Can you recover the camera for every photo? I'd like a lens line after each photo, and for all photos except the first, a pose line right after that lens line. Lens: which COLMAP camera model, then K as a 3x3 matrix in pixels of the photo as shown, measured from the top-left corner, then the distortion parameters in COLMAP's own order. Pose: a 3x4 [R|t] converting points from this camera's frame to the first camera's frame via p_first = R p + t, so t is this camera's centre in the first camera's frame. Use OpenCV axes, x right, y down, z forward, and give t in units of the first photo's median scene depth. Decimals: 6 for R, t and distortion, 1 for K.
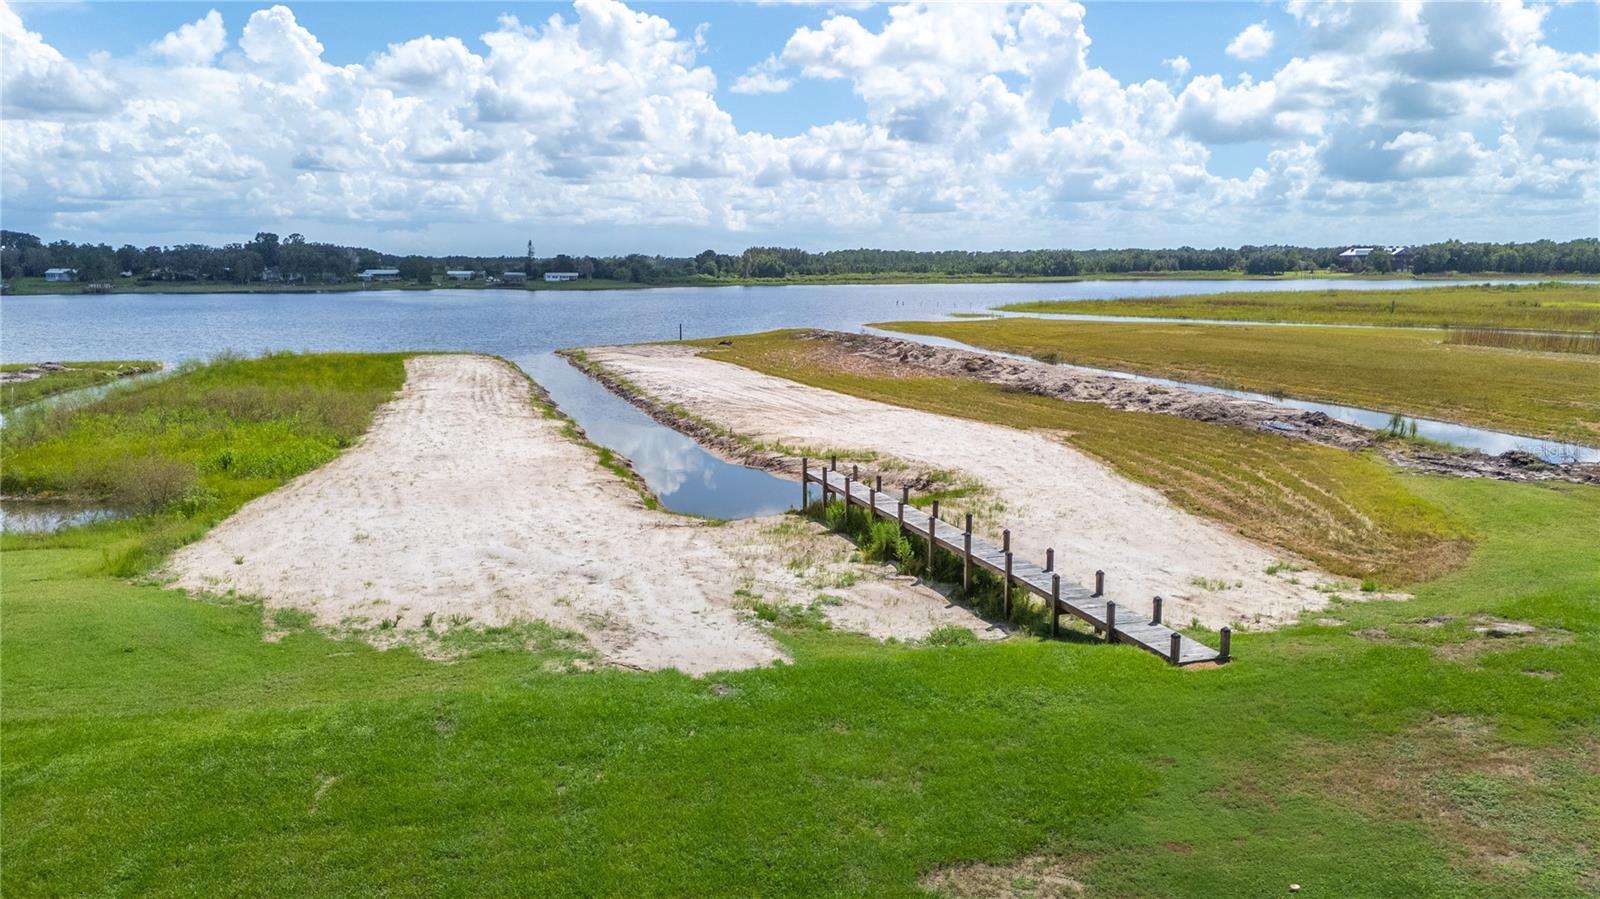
lens RADIAL K [[1186.7, 0, 797.3], [0, 1186.7, 450.2], [0, 0, 1]] dist [0.075734, -0.051848]
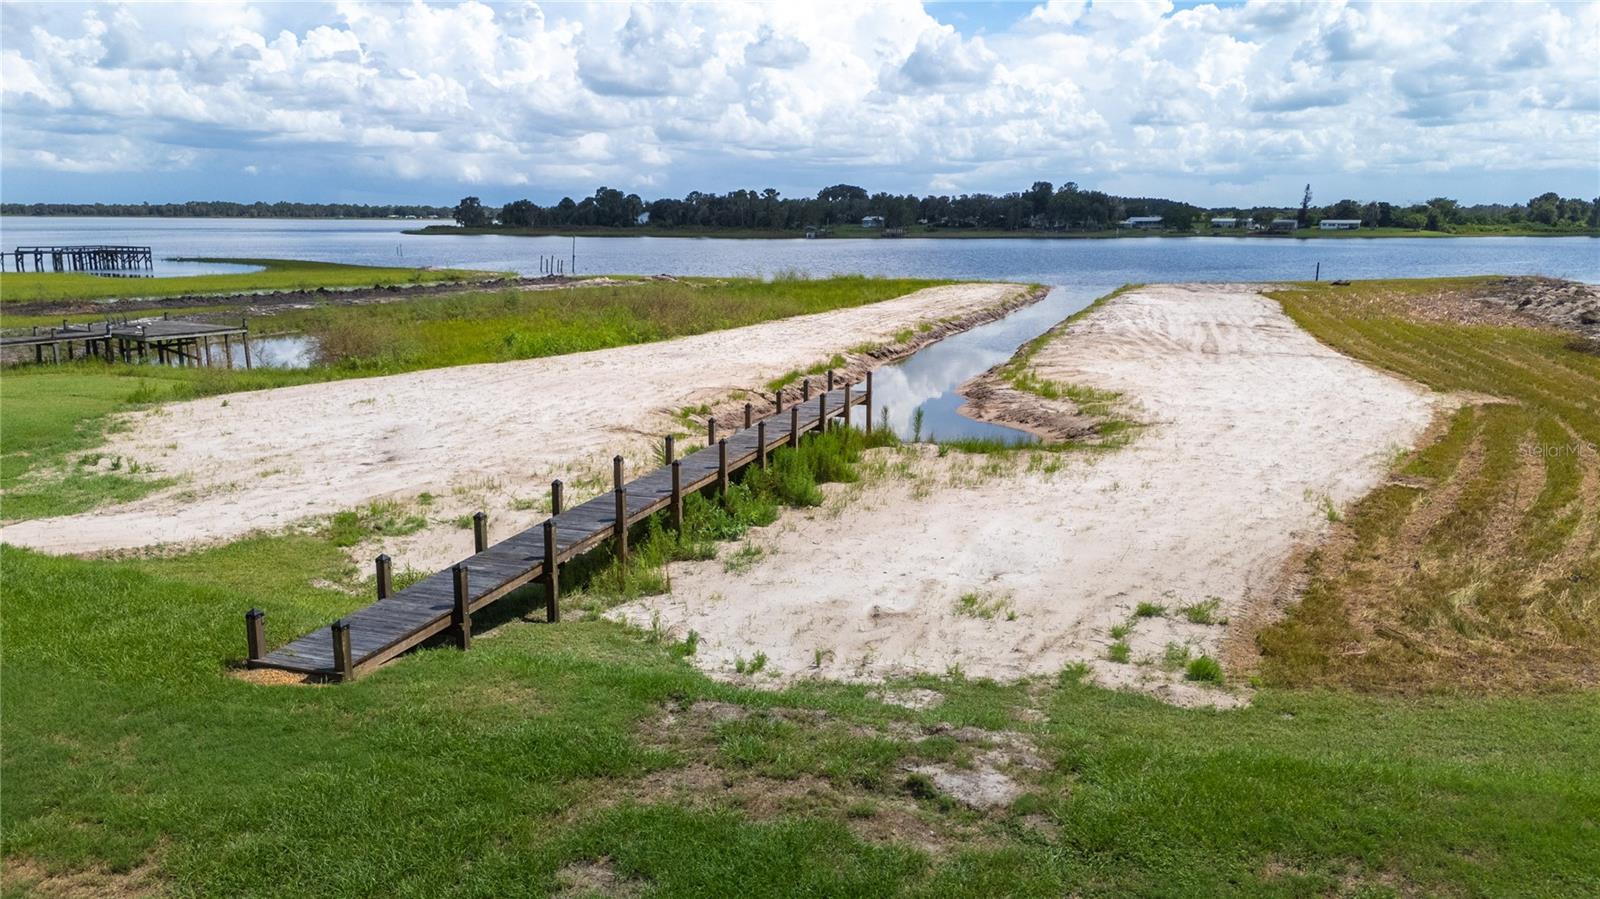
lens RADIAL K [[1186.7, 0, 794.0], [0, 1186.7, 457.9], [0, 0, 1]] dist [0.075734, -0.051848]
pose [[0.793614, 0.128677, -0.594658, 0.040832], [-0.102648, 0.991686, 0.077599, 0.000399], [0.599700, -0.000543, 0.800225, 0.032913]]
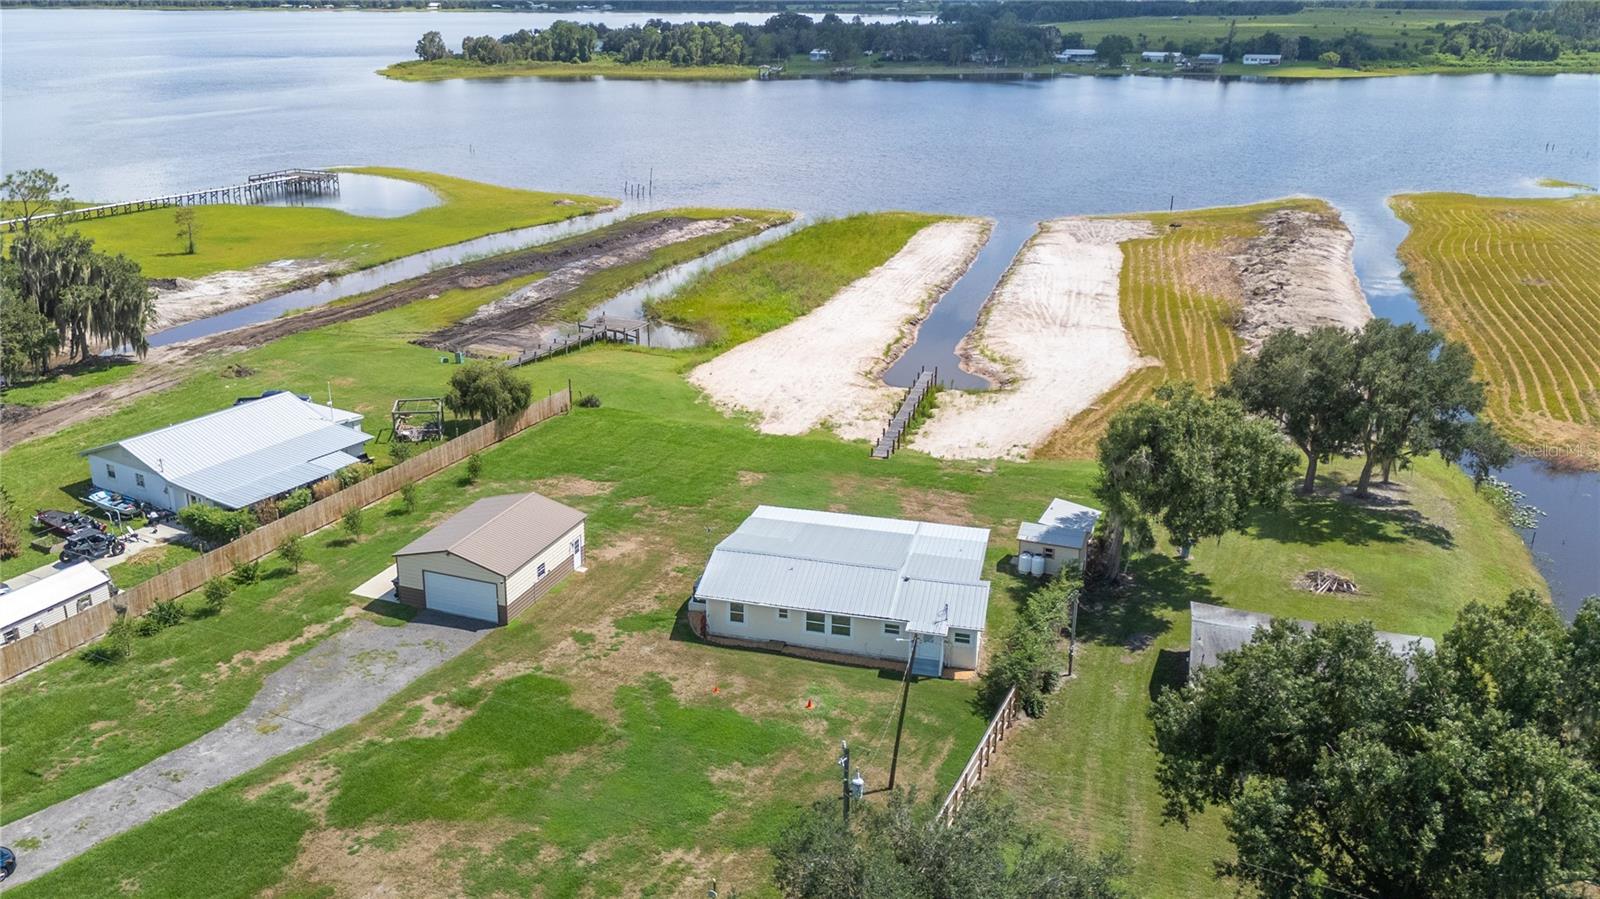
lens RADIAL K [[1293.8, 0, 731.0], [0, 1293.8, 359.8], [0, 0, 1]] dist [0.063320, -0.023692]
pose [[0.805020, 0.168990, -0.568669, 0.104987], [-0.097327, 0.983203, 0.154398, -0.033106], [0.585209, -0.068946, 0.807946, -0.118539]]
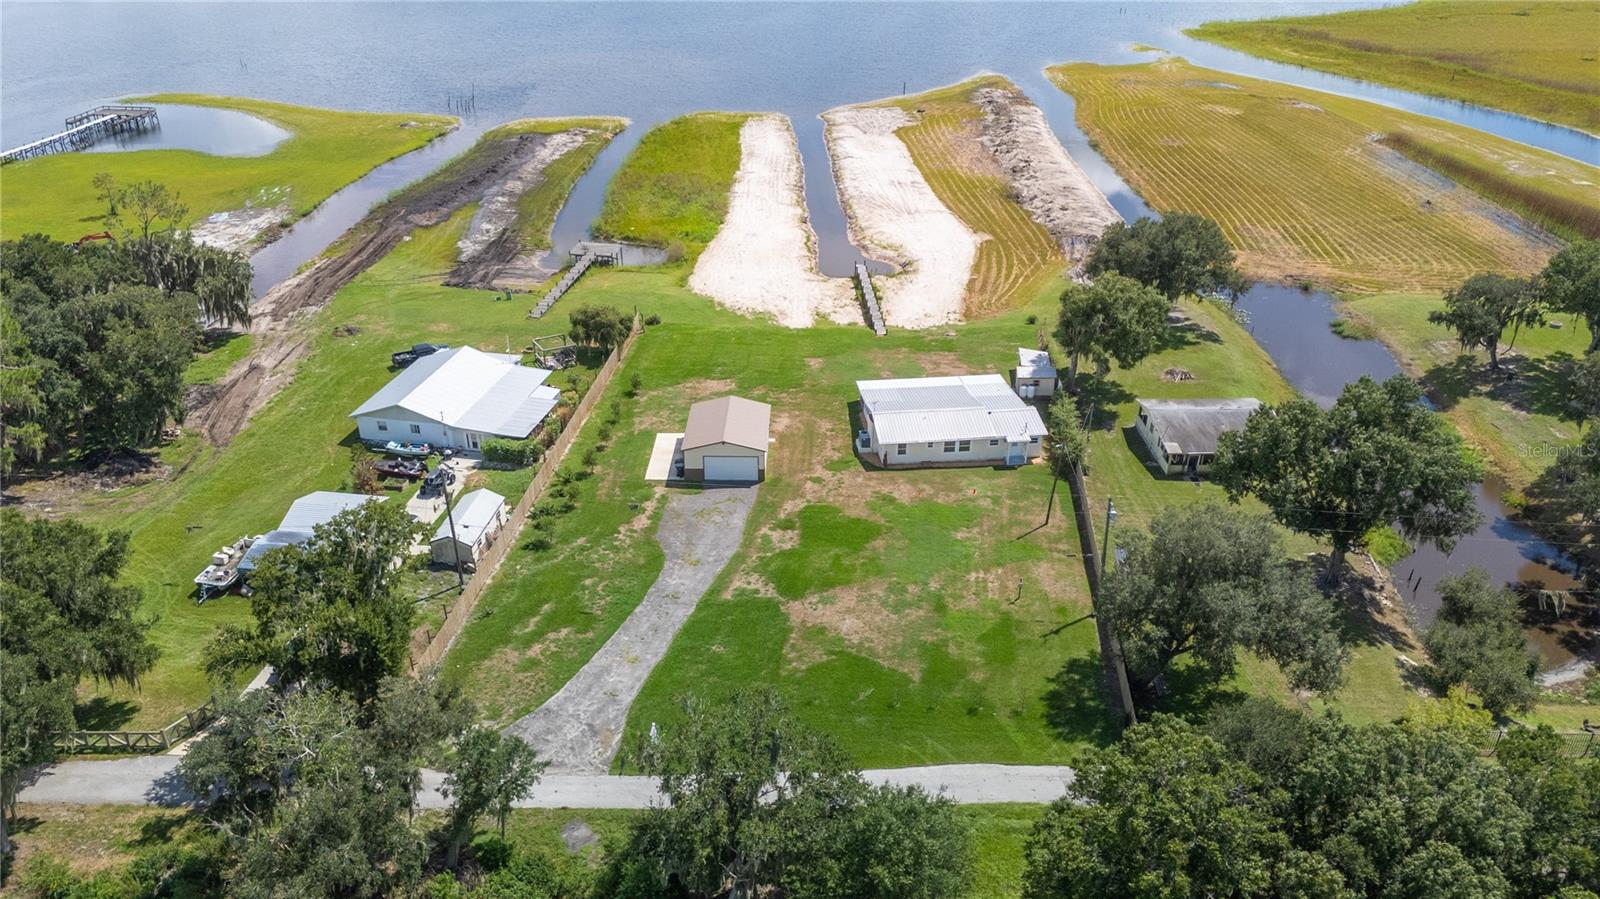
lens RADIAL K [[1186.7, 0, 805.7], [0, 1186.7, 452.4], [0, 0, 1]] dist [0.075734, -0.051848]
pose [[0.964805, 0.129579, -0.228825, 0.063534], [-0.047069, 0.941208, 0.334532, -0.054010], [0.258720, -0.311987, 0.914182, -0.204053]]
